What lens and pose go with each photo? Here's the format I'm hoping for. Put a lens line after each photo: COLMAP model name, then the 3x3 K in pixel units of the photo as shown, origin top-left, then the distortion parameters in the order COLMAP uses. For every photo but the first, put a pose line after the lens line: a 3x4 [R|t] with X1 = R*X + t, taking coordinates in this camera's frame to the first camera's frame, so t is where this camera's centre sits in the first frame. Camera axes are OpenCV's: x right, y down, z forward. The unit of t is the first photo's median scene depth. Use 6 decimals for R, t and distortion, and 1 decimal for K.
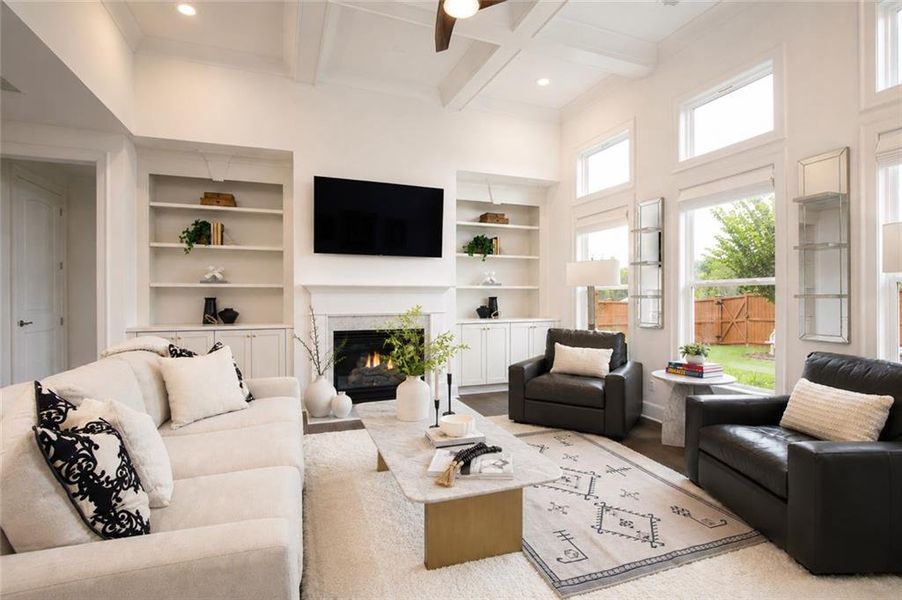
lens RADIAL K [[398.6, 0, 451.0], [0, 398.6, 300.0], [0, 0, 1]] dist [-0.001183, -0.000039]
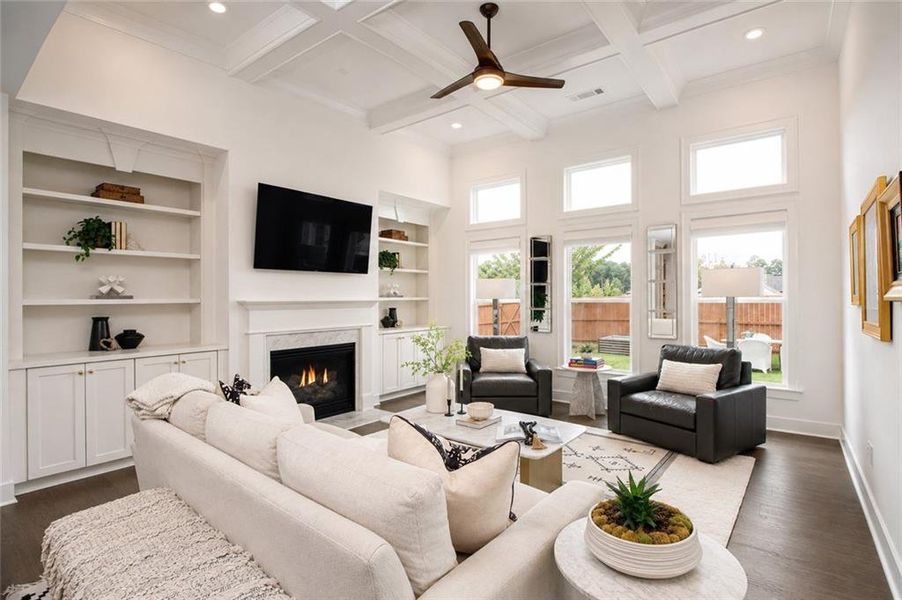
lens RADIAL K [[398.6, 0, 451.0], [0, 398.6, 300.0], [0, 0, 1]] dist [-0.001183, -0.000039]
pose [[0.871698, -0.005154, 0.490016, -0.393856], [0.009057, 0.999943, -0.005595, -0.029136], [-0.489960, 0.009315, 0.871695, -0.013287]]
